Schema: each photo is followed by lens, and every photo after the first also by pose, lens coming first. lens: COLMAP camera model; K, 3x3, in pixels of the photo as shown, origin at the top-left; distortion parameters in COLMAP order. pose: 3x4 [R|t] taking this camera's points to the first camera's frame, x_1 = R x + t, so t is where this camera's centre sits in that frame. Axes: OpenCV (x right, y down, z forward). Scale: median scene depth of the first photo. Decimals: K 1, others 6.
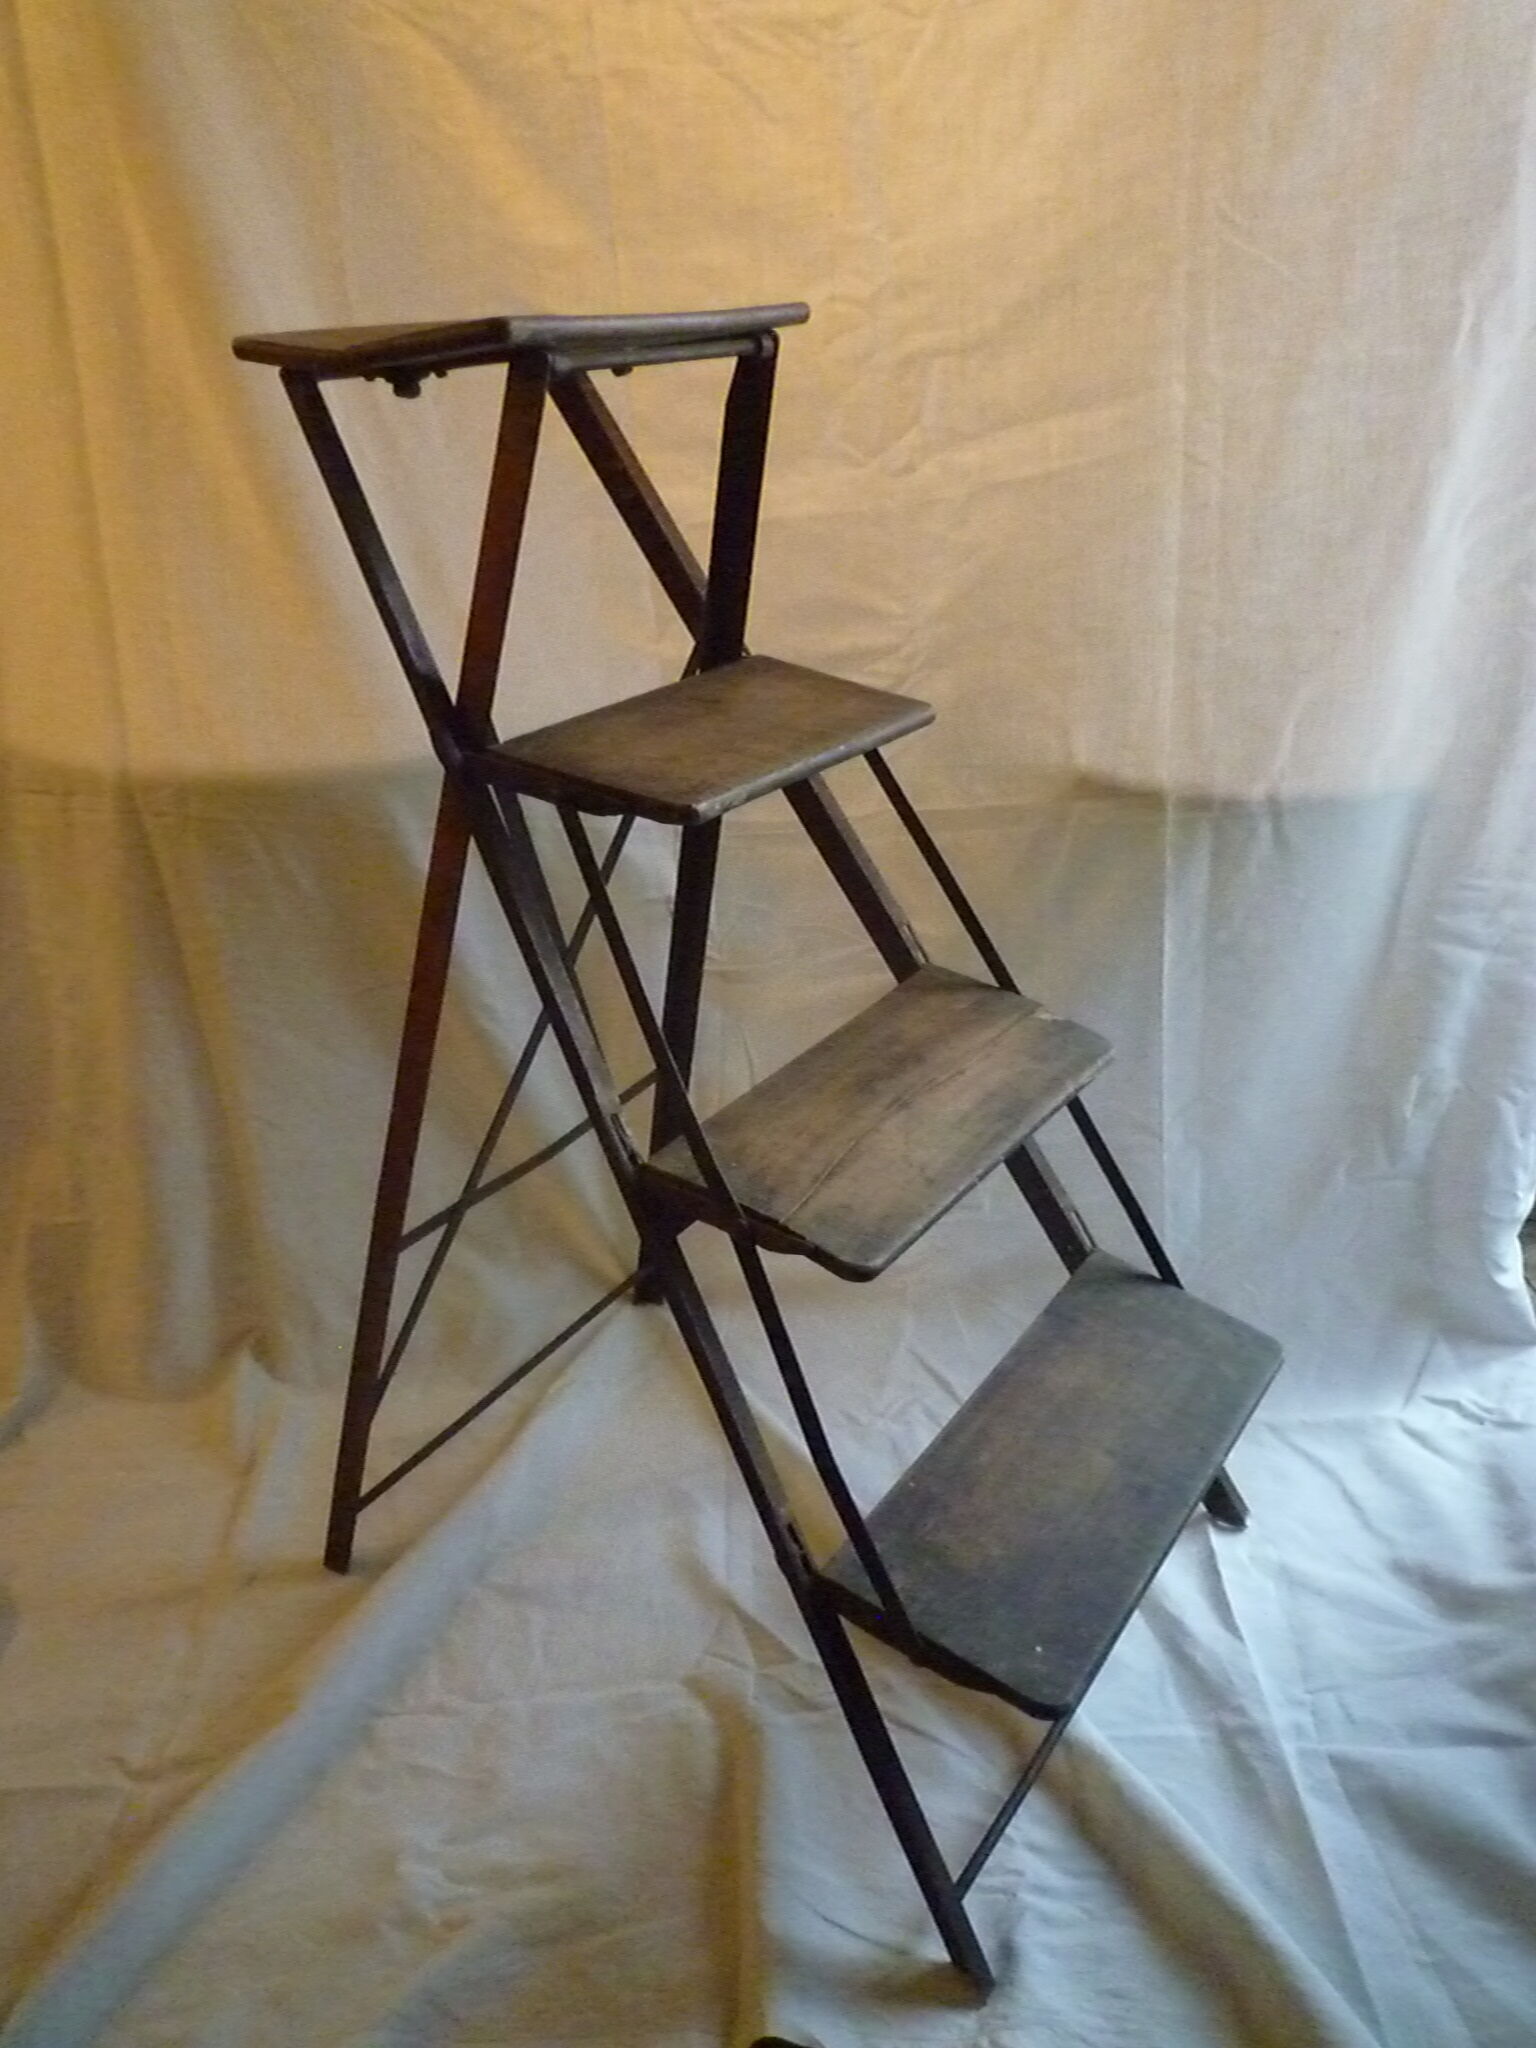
lens RADIAL K [[1547.6, 0, 757.0], [0, 1547.6, 1024.0], [0, 0, 1]] dist [-0.055345, 0.013151]
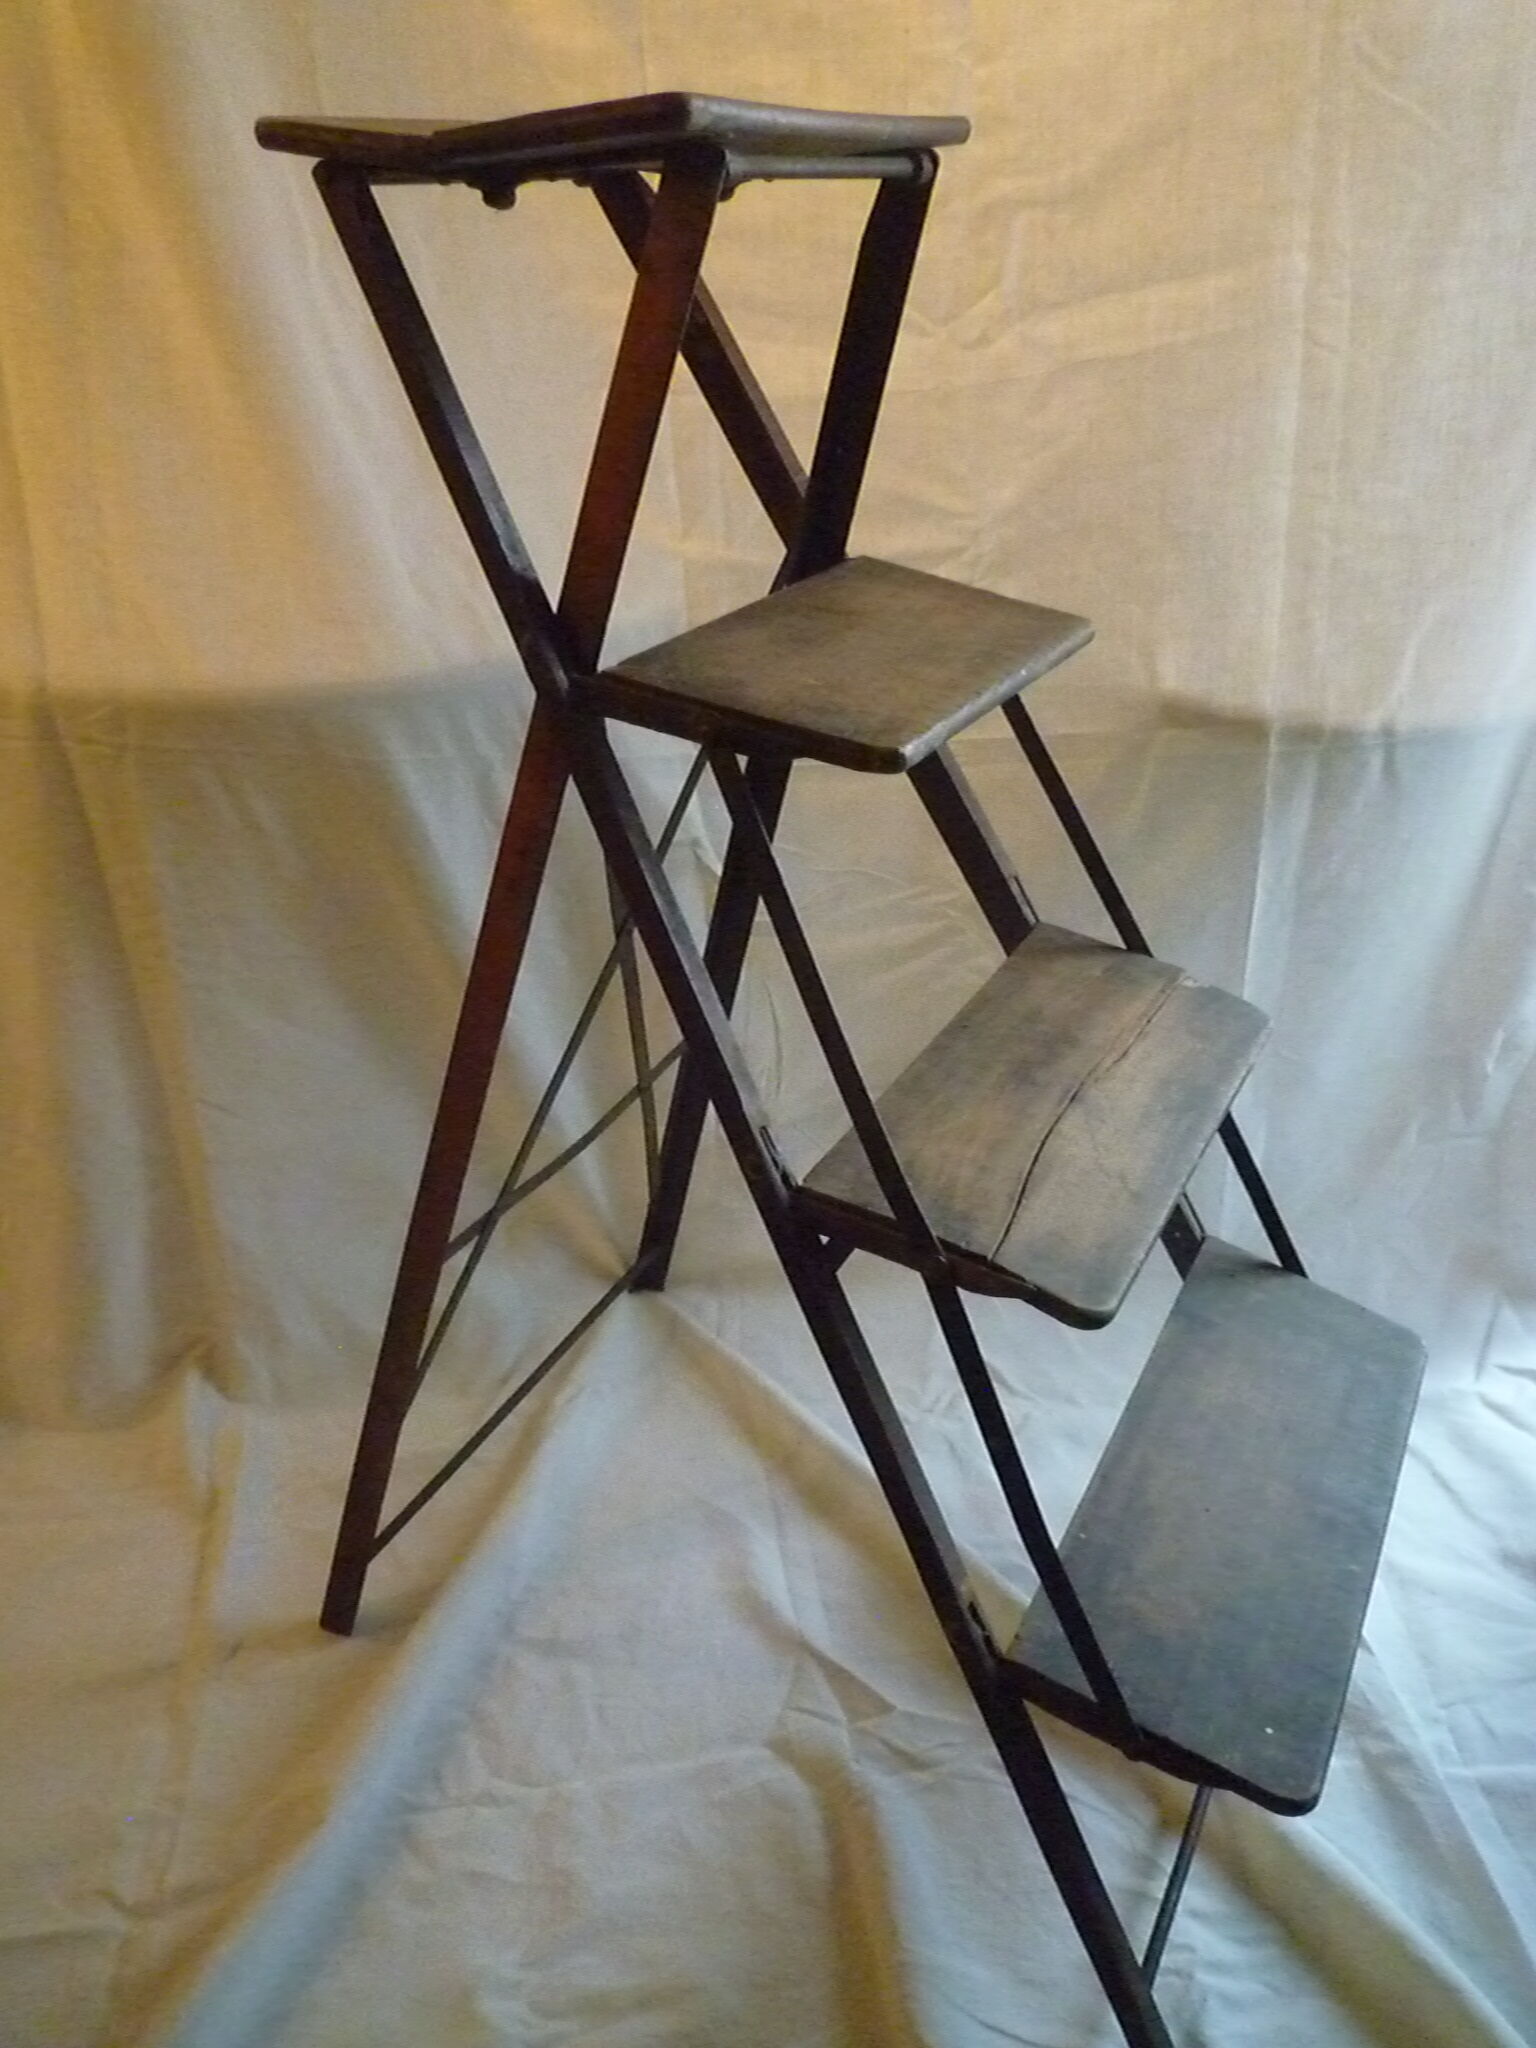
lens RADIAL K [[1547.6, 0, 758.7], [0, 1547.6, 1023.6], [0, 0, 1]] dist [-0.055345, 0.013151]
pose [[0.992251, -0.019514, 0.122709, -0.148594], [0.012149, 0.998095, 0.060487, -0.034762], [-0.123656, -0.058527, 0.990598, 0.152894]]
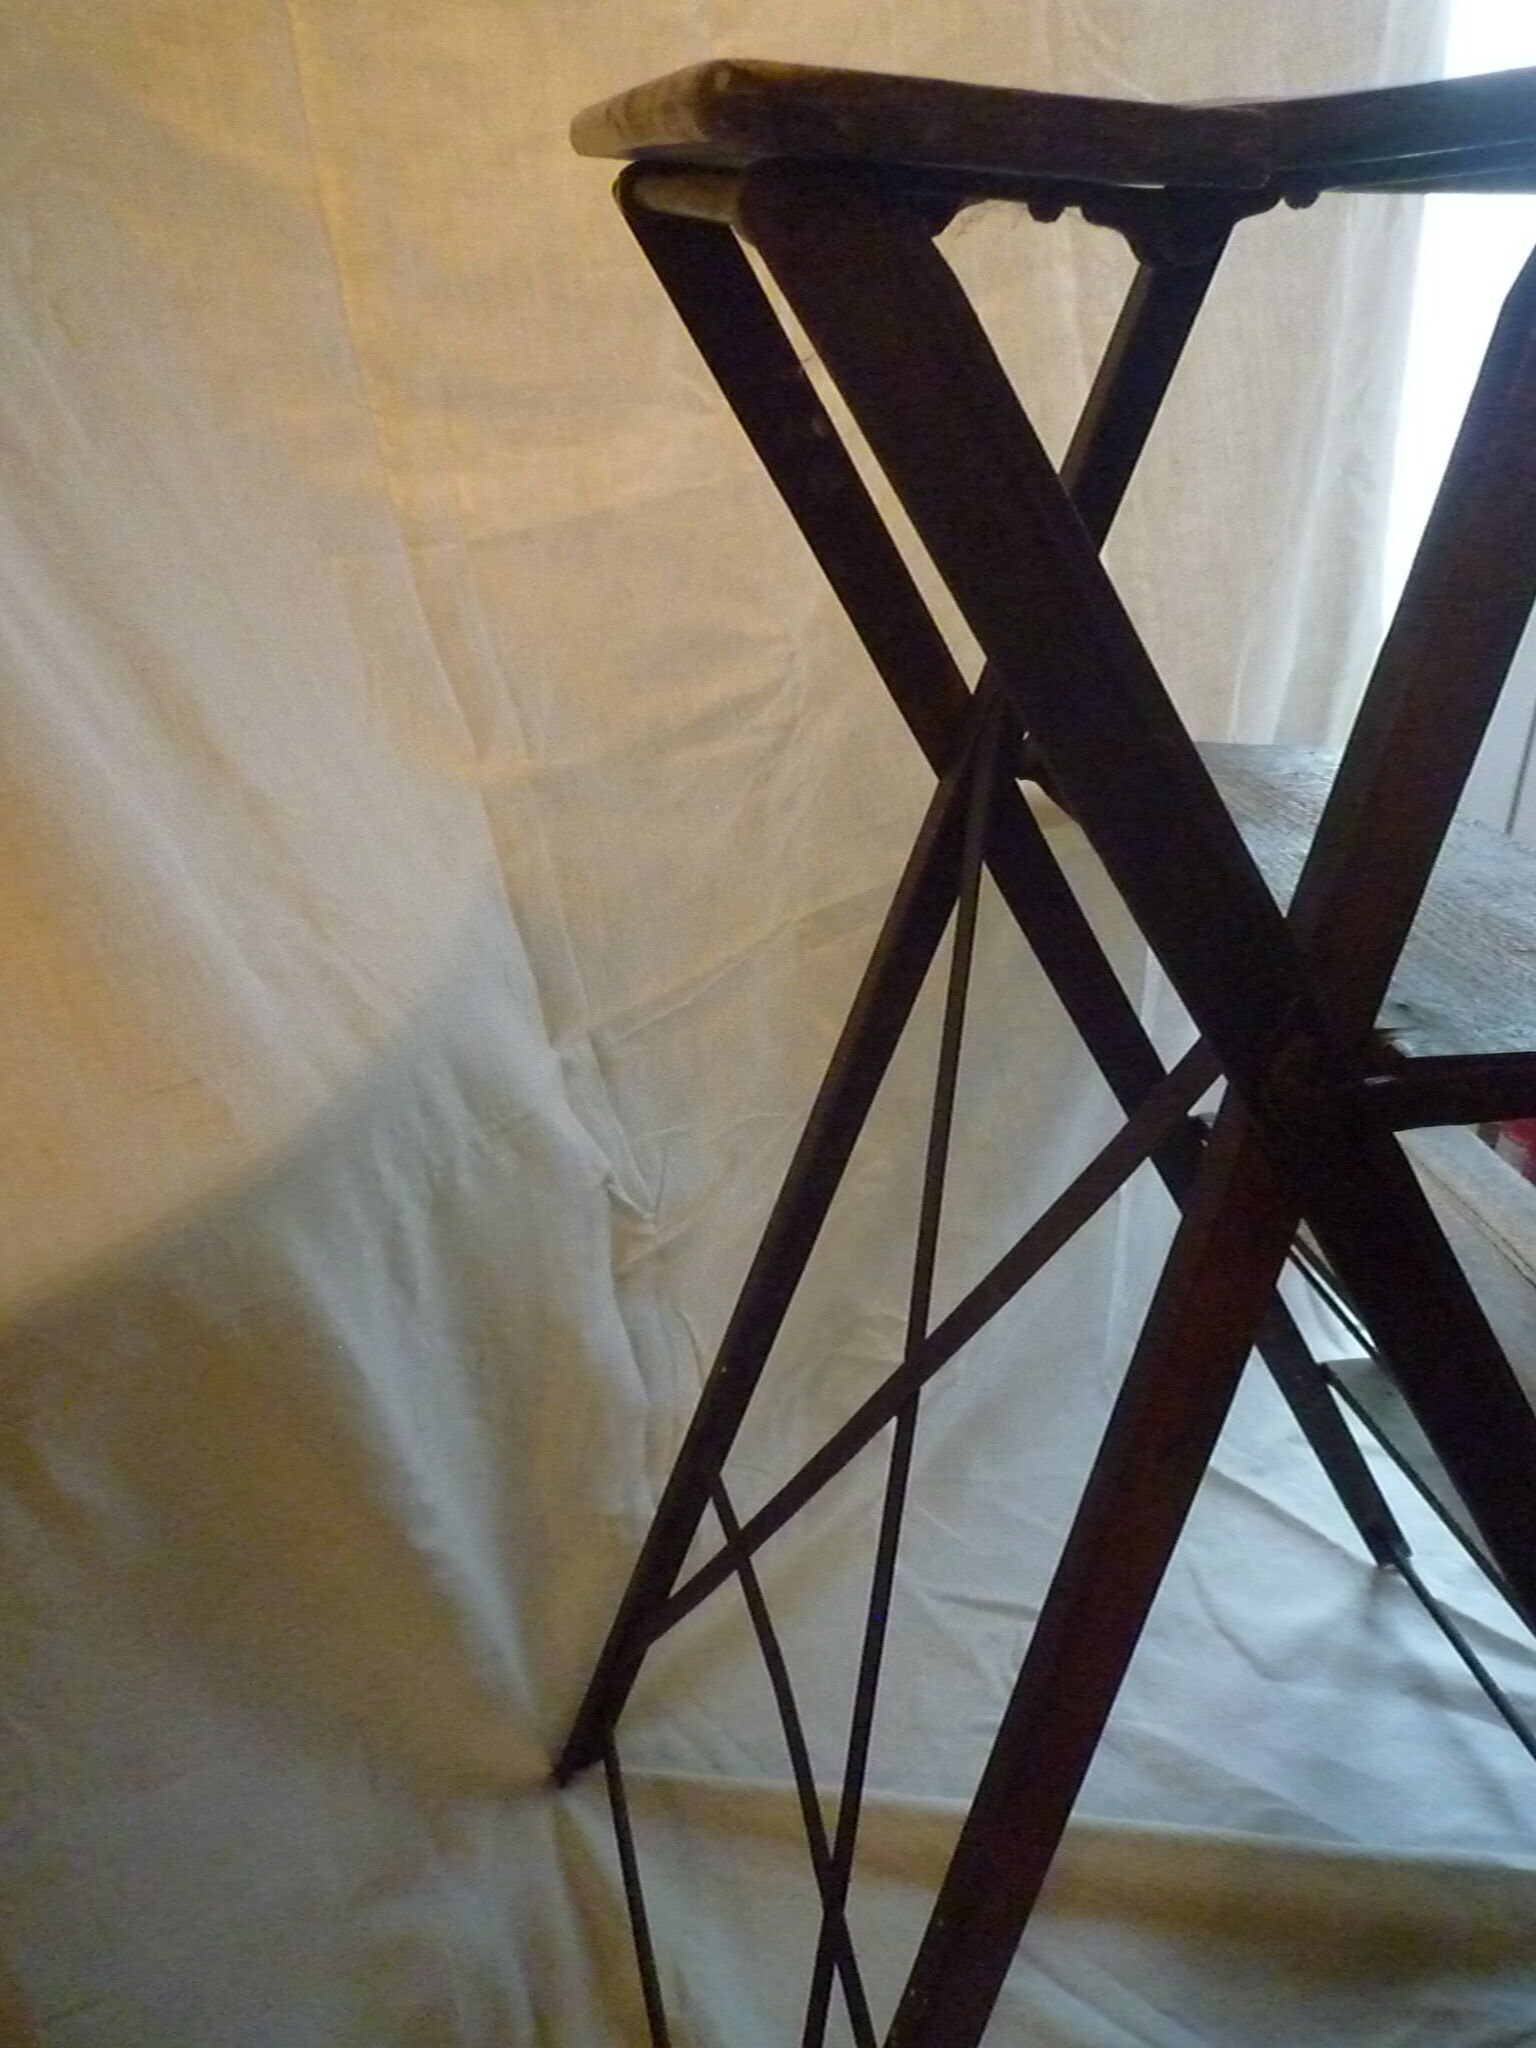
lens RADIAL K [[1547.6, 0, 762.3], [0, 1547.6, 1027.0], [0, 0, 1]] dist [-0.055345, 0.013151]
pose [[0.653311, -0.344257, 0.674293, -0.454095], [0.319489, 0.932813, 0.166696, -0.245457], [-0.686375, 0.106525, 0.719403, 0.609800]]
